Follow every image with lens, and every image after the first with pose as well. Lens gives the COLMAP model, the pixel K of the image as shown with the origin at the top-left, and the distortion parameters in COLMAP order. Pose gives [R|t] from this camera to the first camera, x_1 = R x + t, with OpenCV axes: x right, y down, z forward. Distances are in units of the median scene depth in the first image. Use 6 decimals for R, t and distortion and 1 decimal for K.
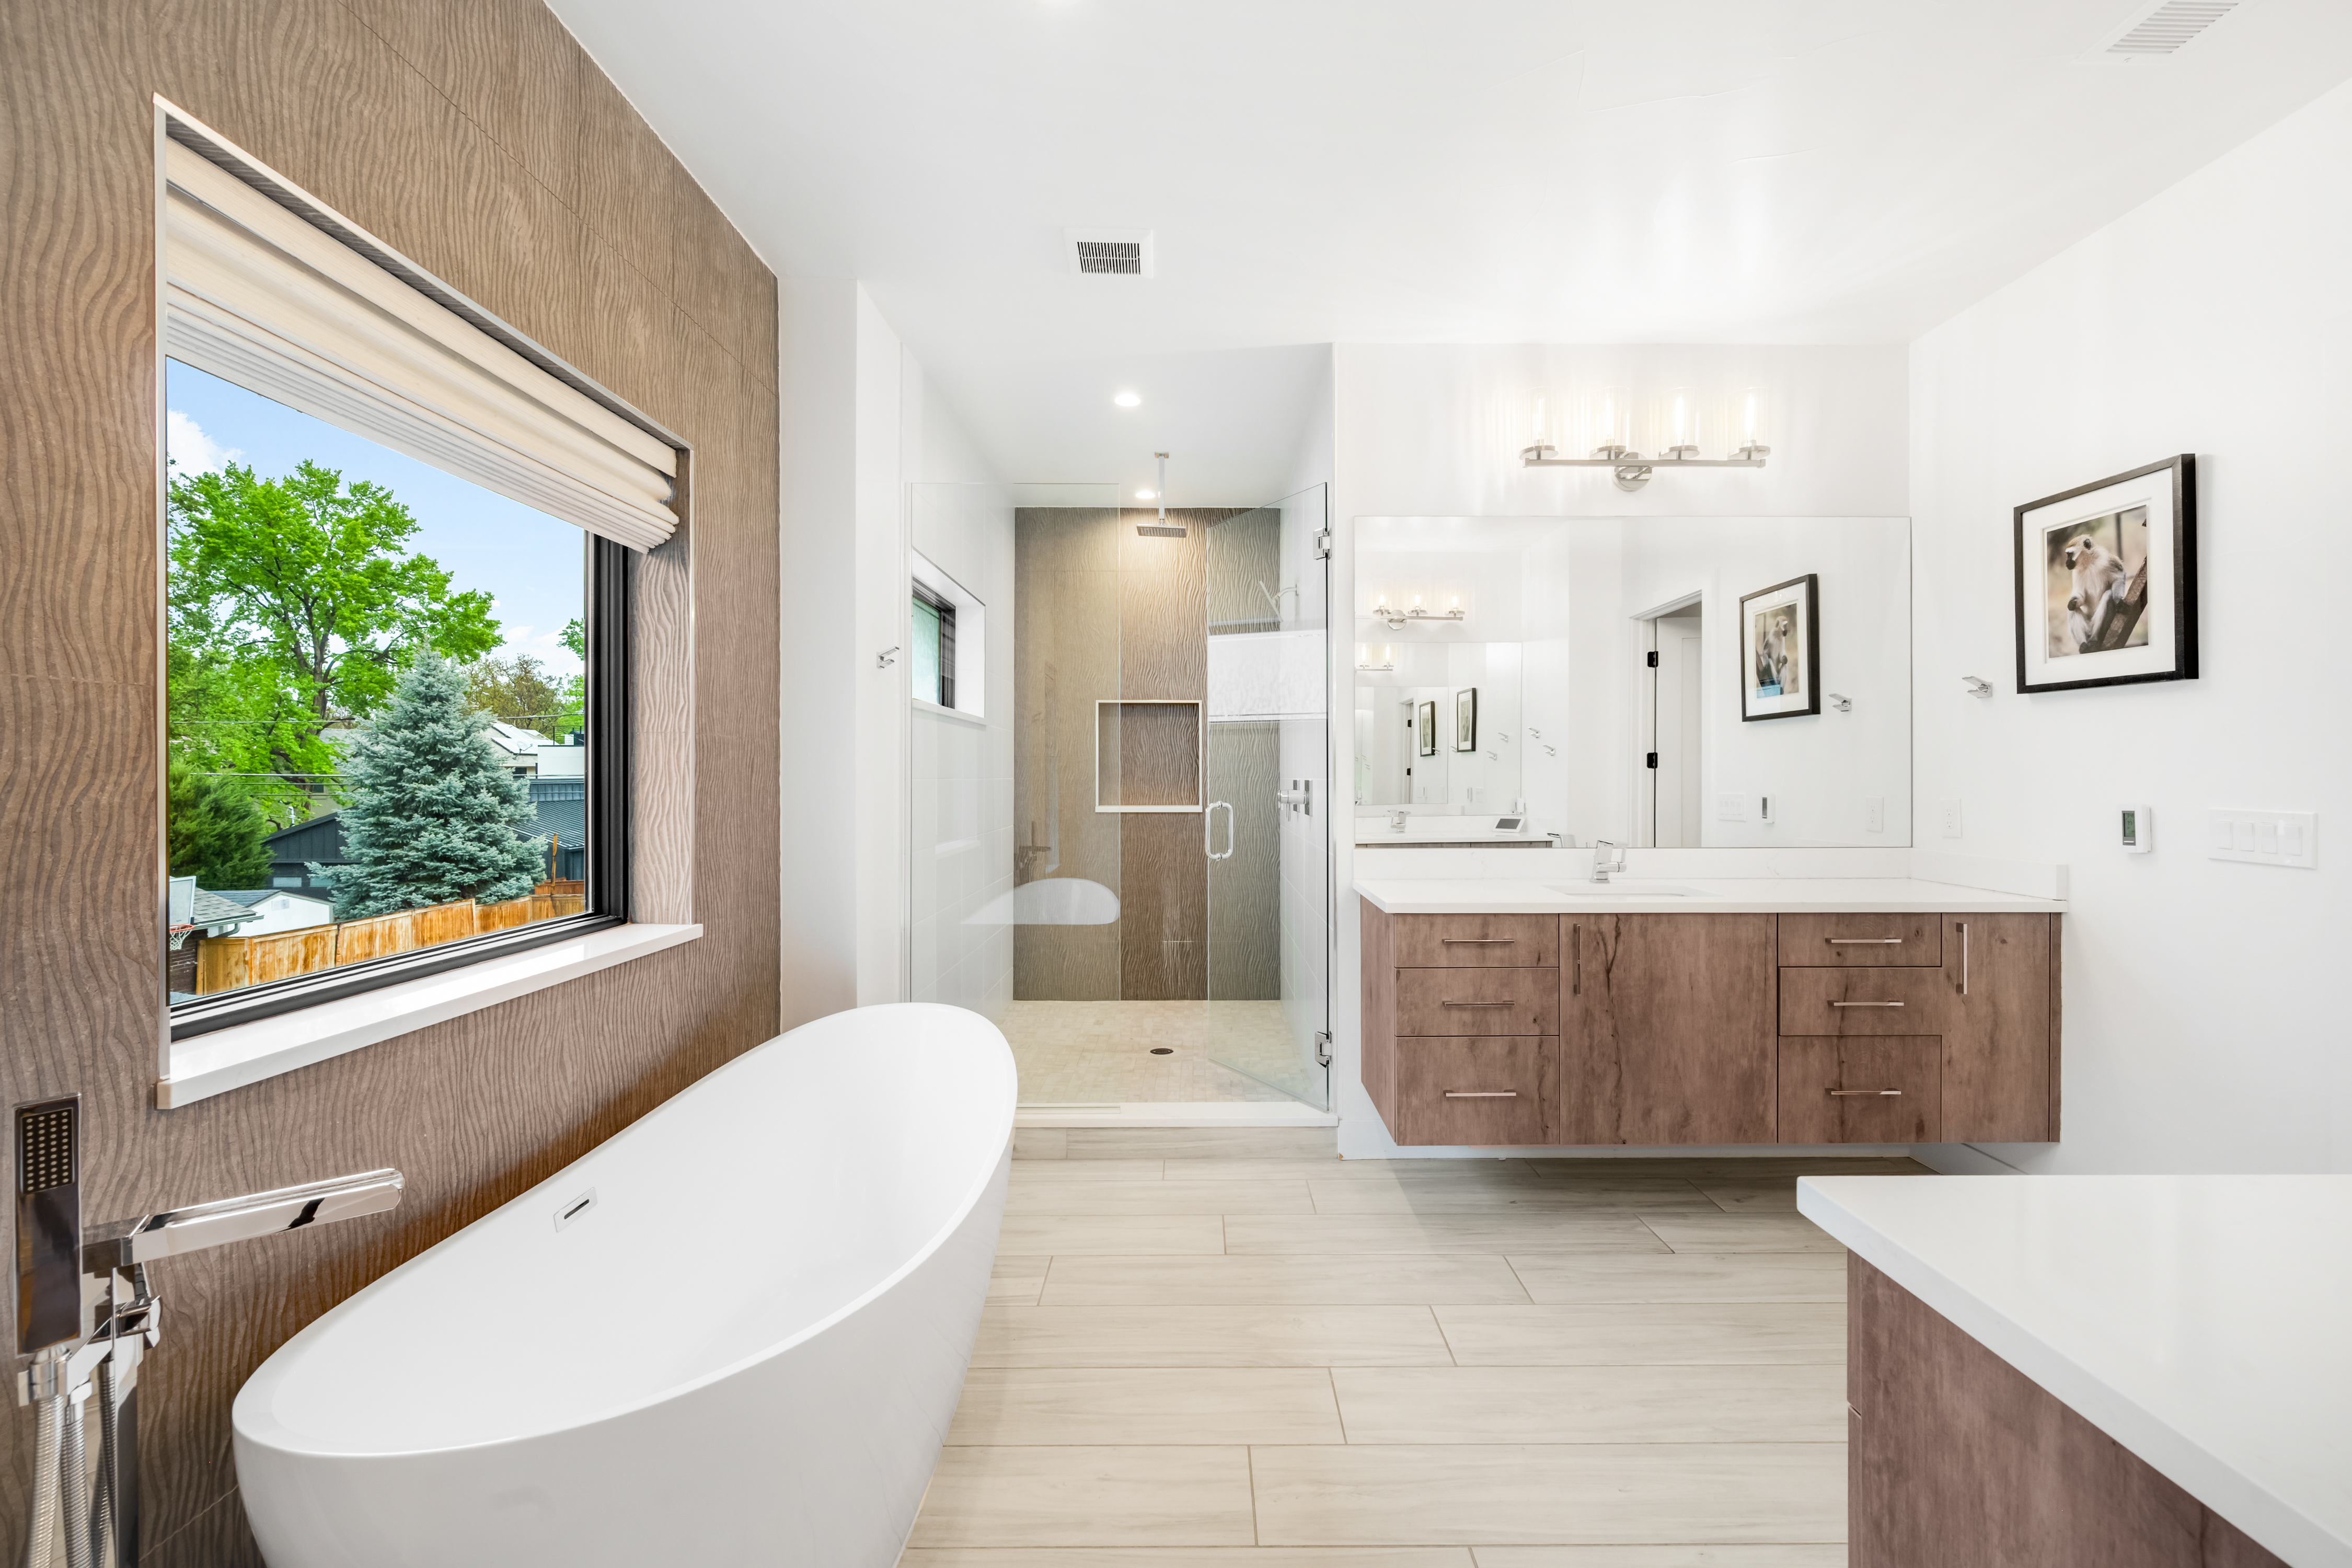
lens RADIAL K [[927.6, 0, 1180.3], [0, 927.6, 771.7], [0, 0, 1]] dist [0.000728, -0.000378]
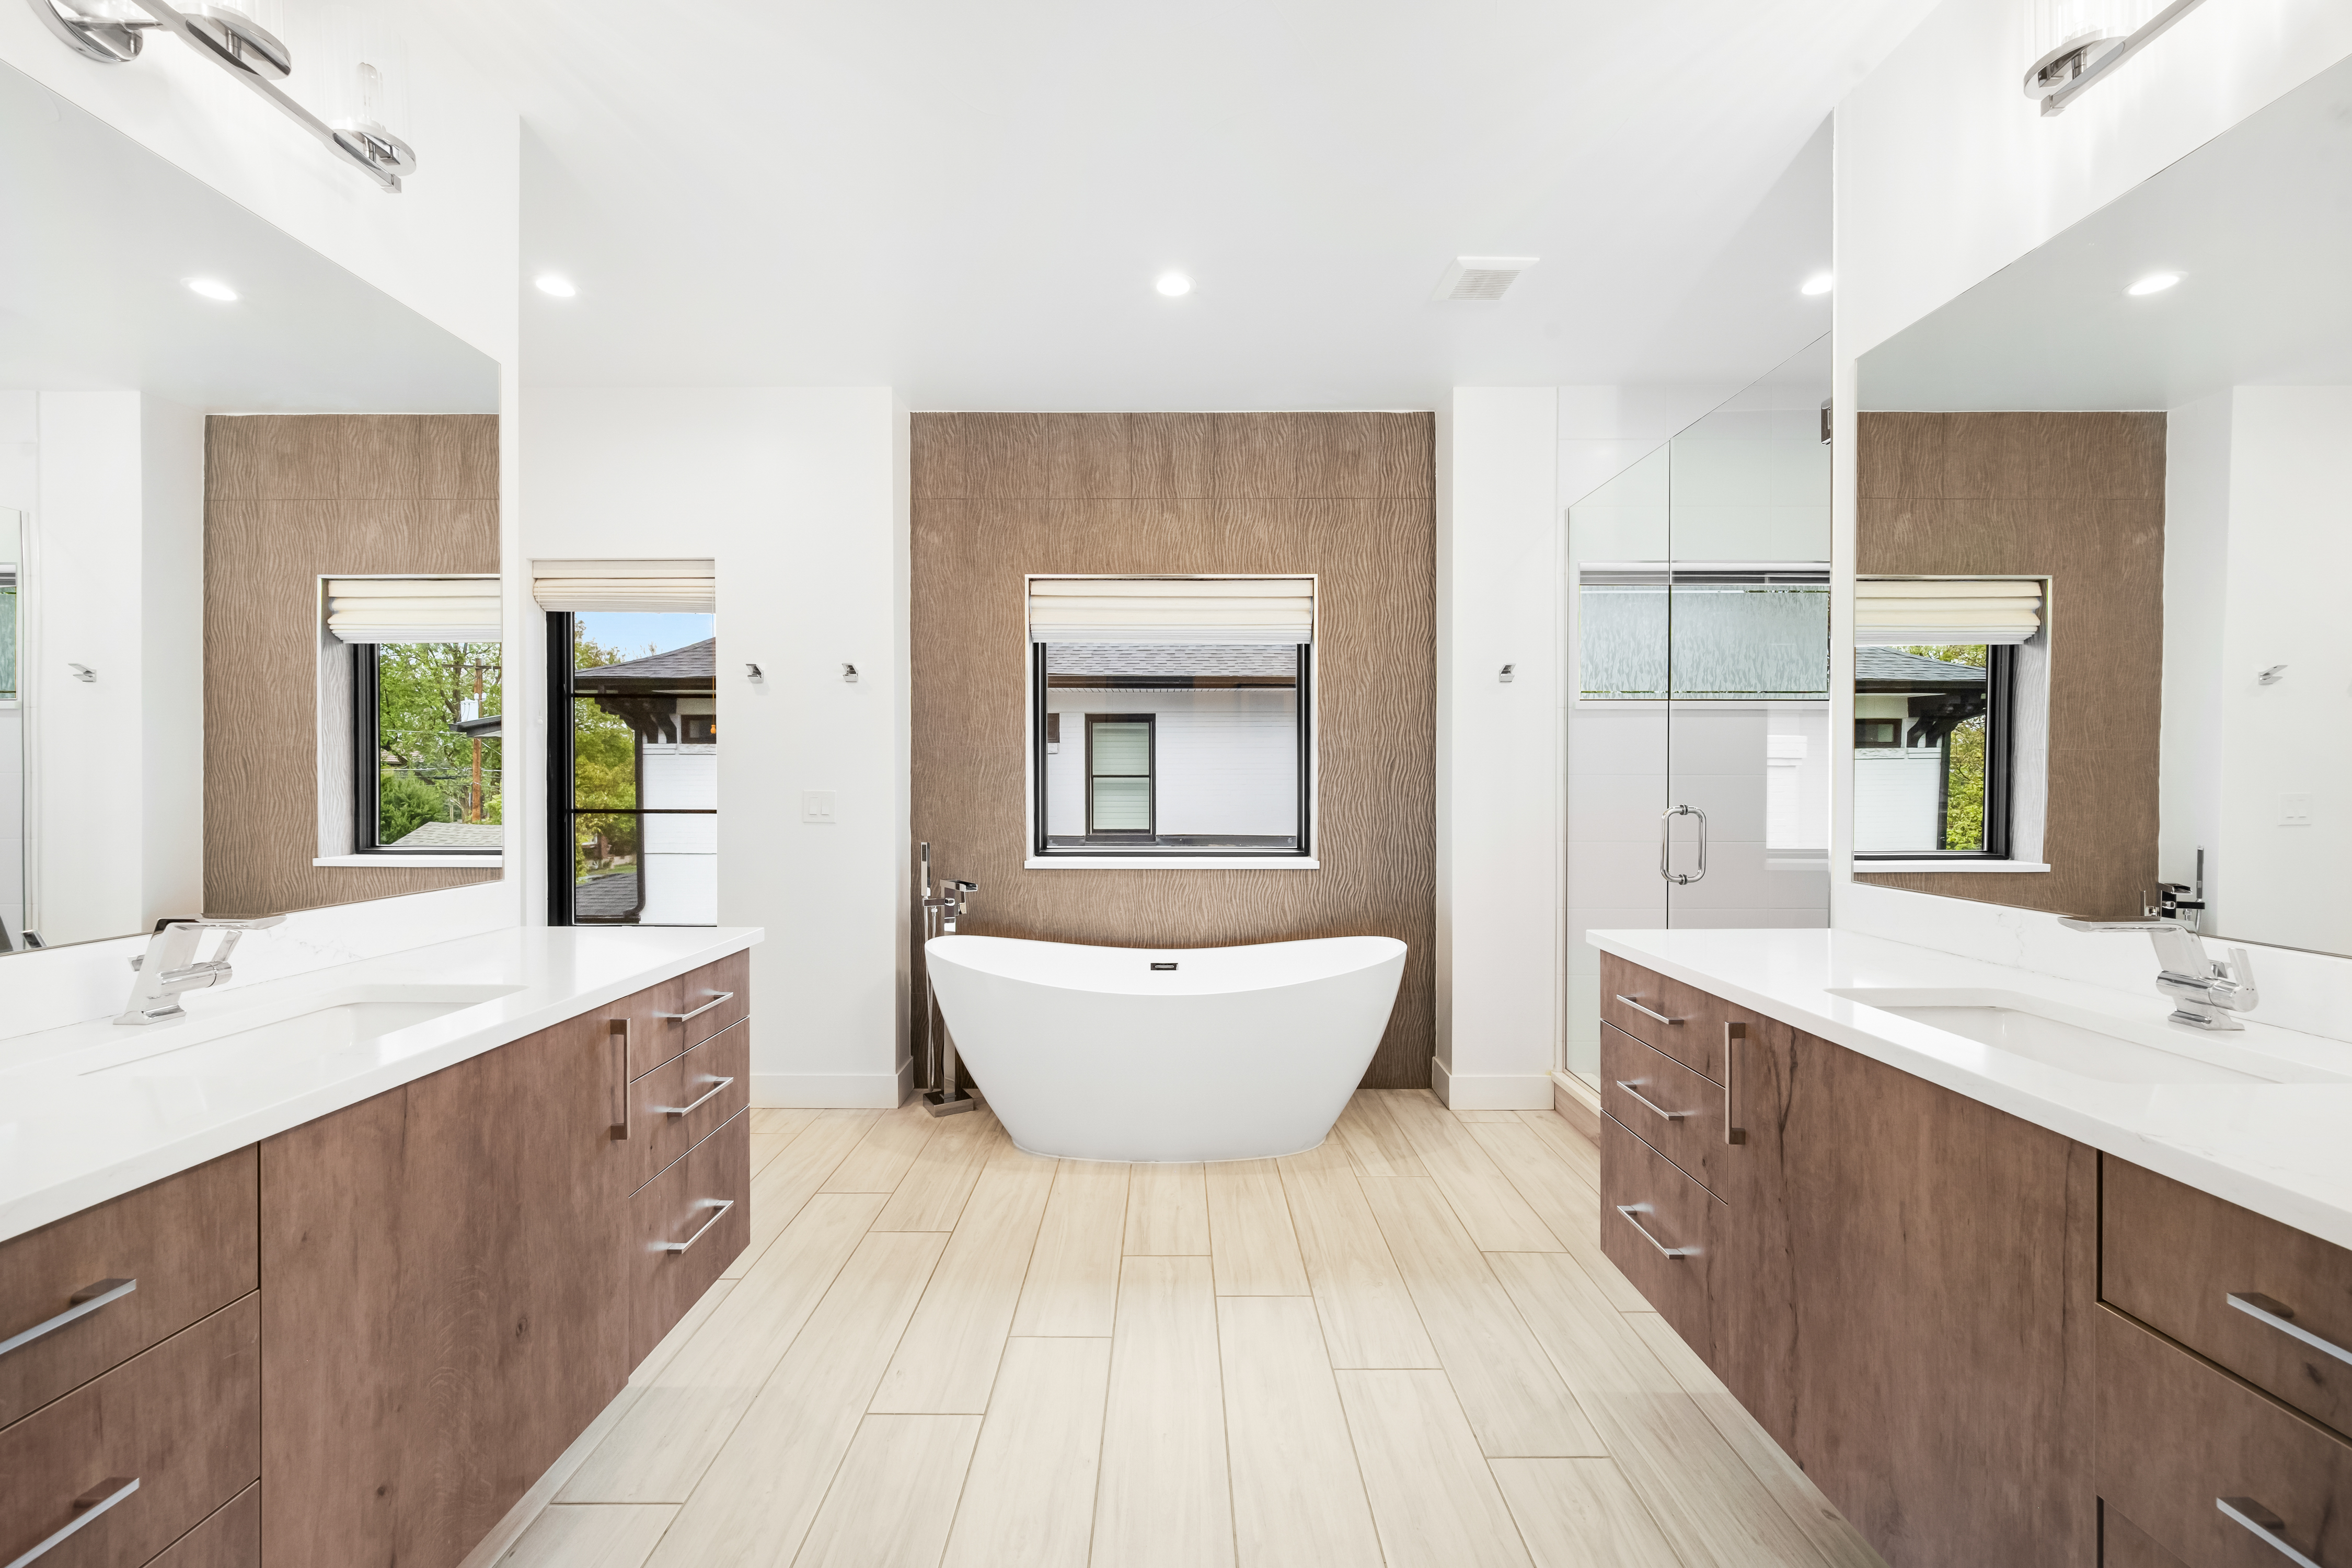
lens RADIAL K [[927.6, 0, 1189.7], [0, 927.6, 786.3], [0, 0, 1]] dist [0.000728, -0.000378]
pose [[0.018603, 0.012108, -0.999754, 0.988115], [0.003837, 0.999918, 0.012181, 0.010267], [0.999820, -0.004062, 0.018555, 0.649166]]
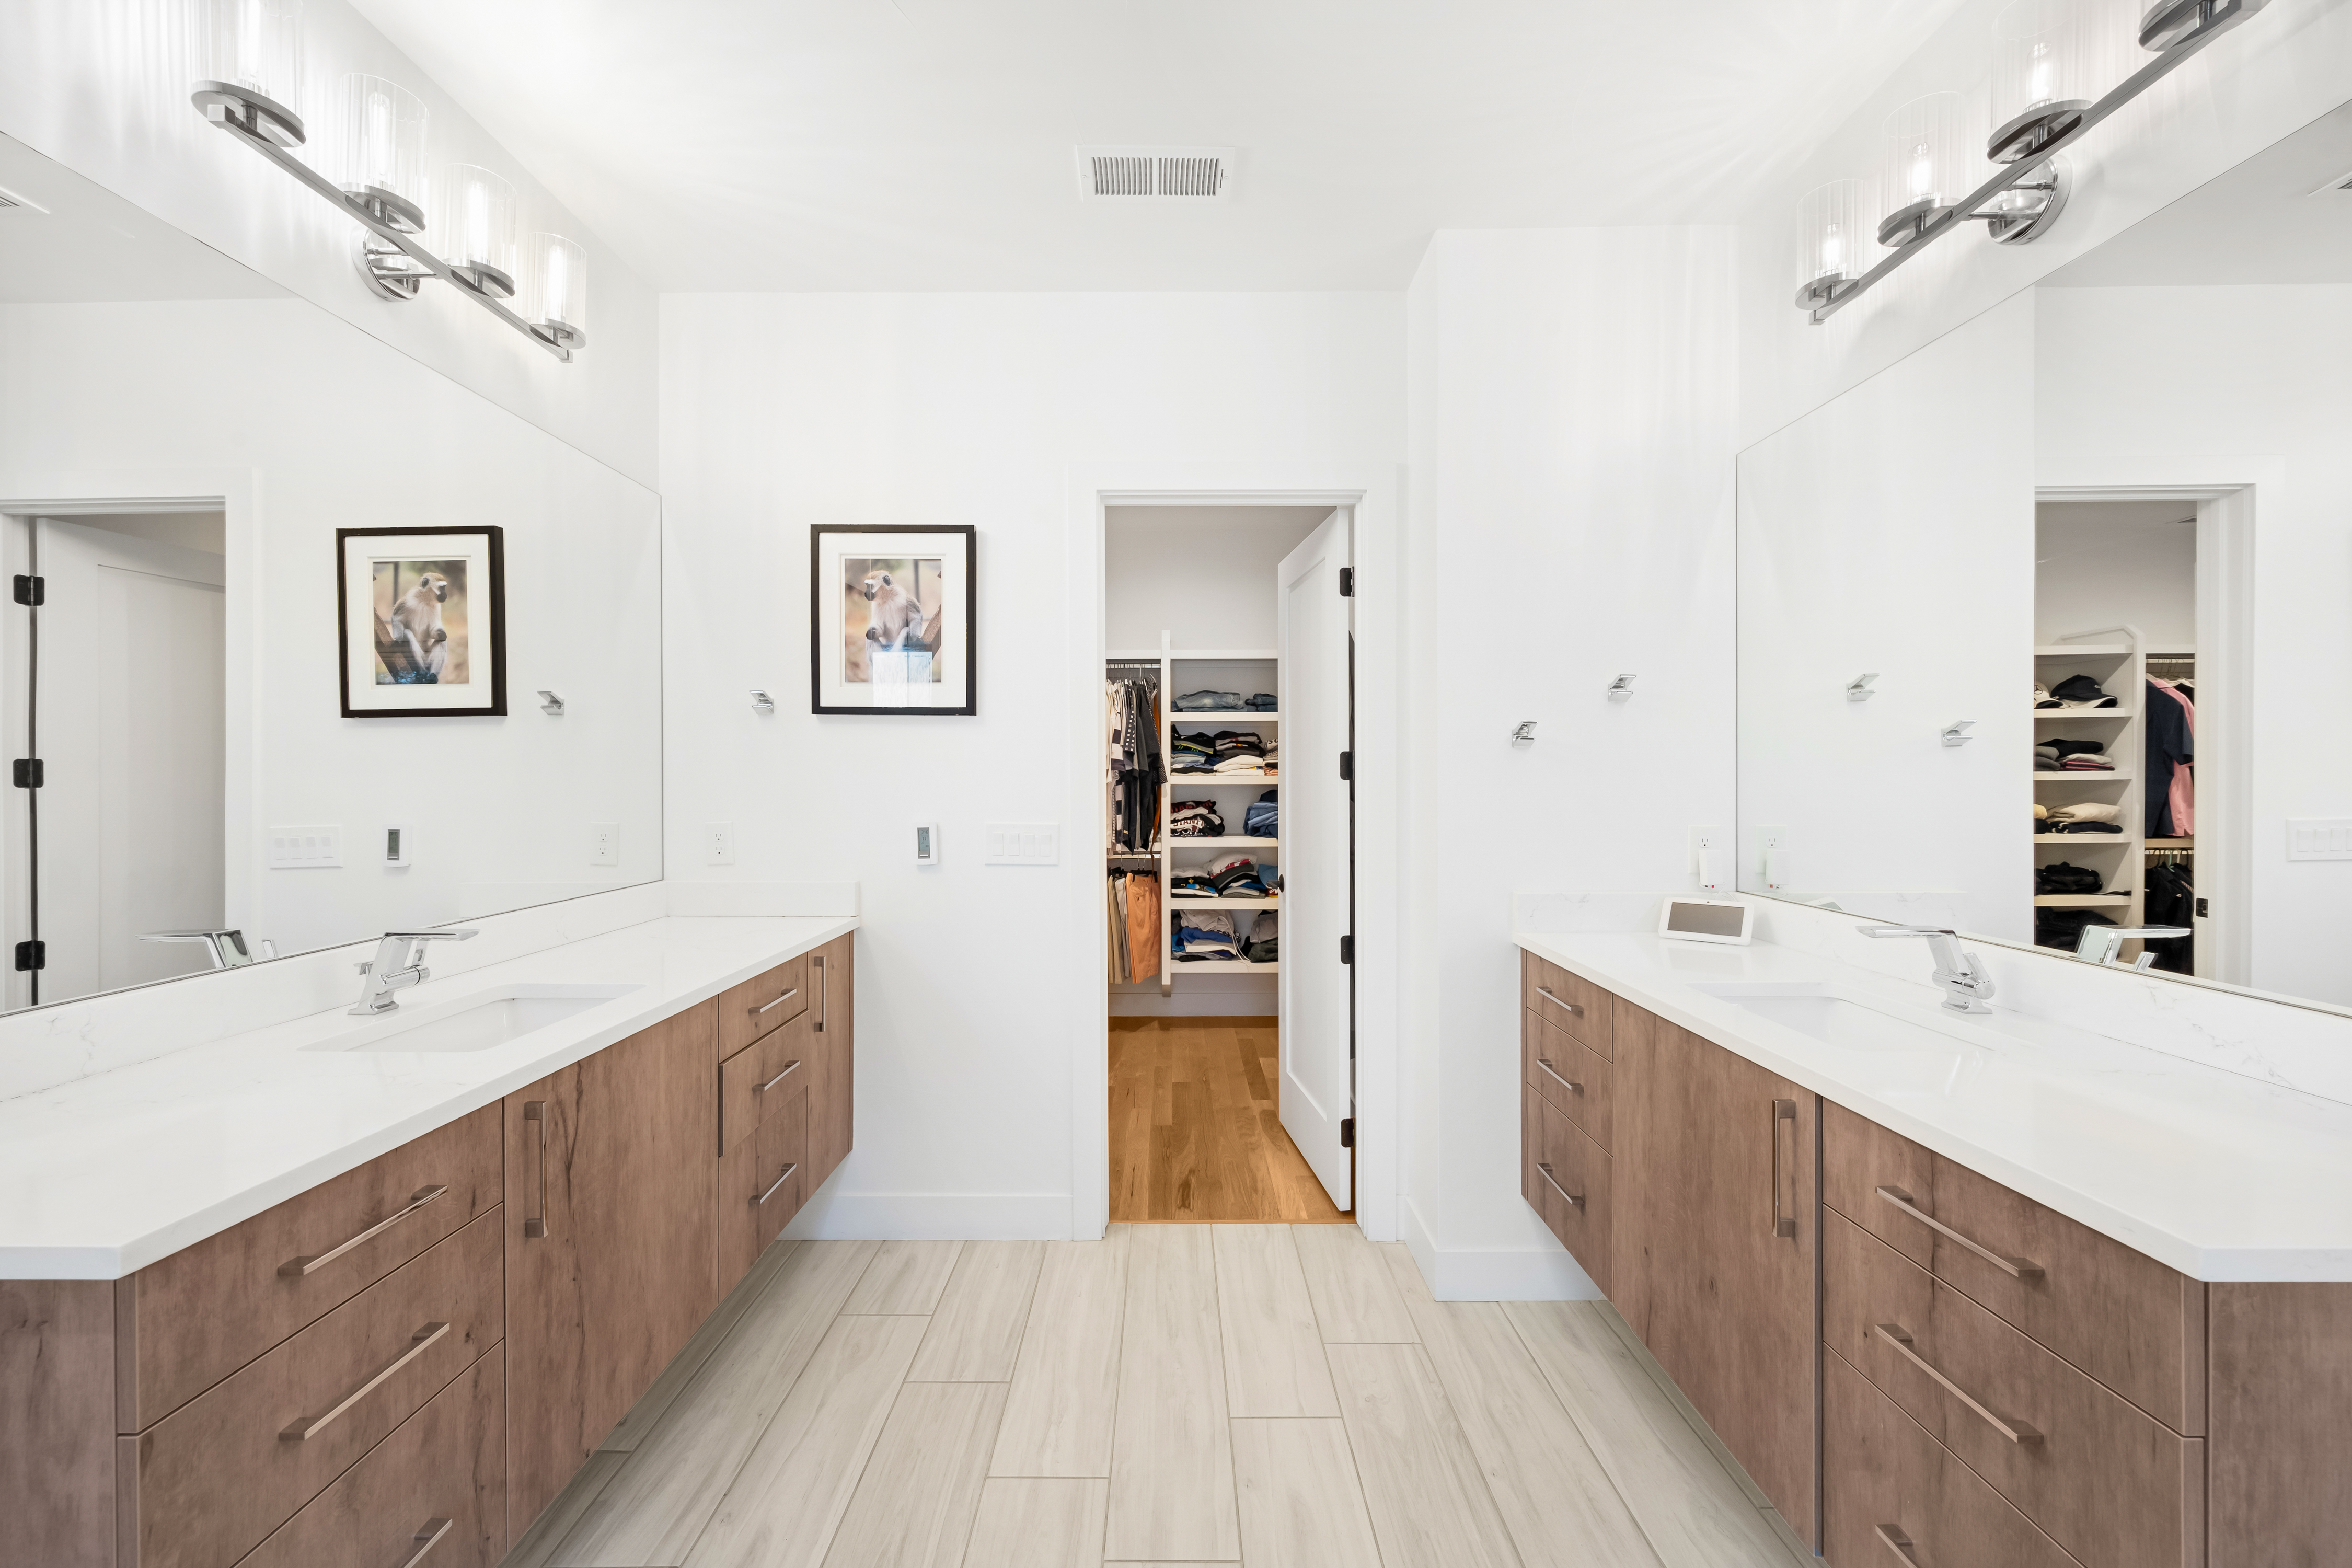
lens RADIAL K [[927.6, 0, 1177.4], [0, 927.6, 783.8], [0, 0, 1]] dist [0.000728, -0.000378]
pose [[-0.005727, -0.006490, 0.999963, -0.091380], [0.000263, 0.999979, 0.006492, -0.016700], [-0.999984, 0.000300, -0.005725, 0.640795]]
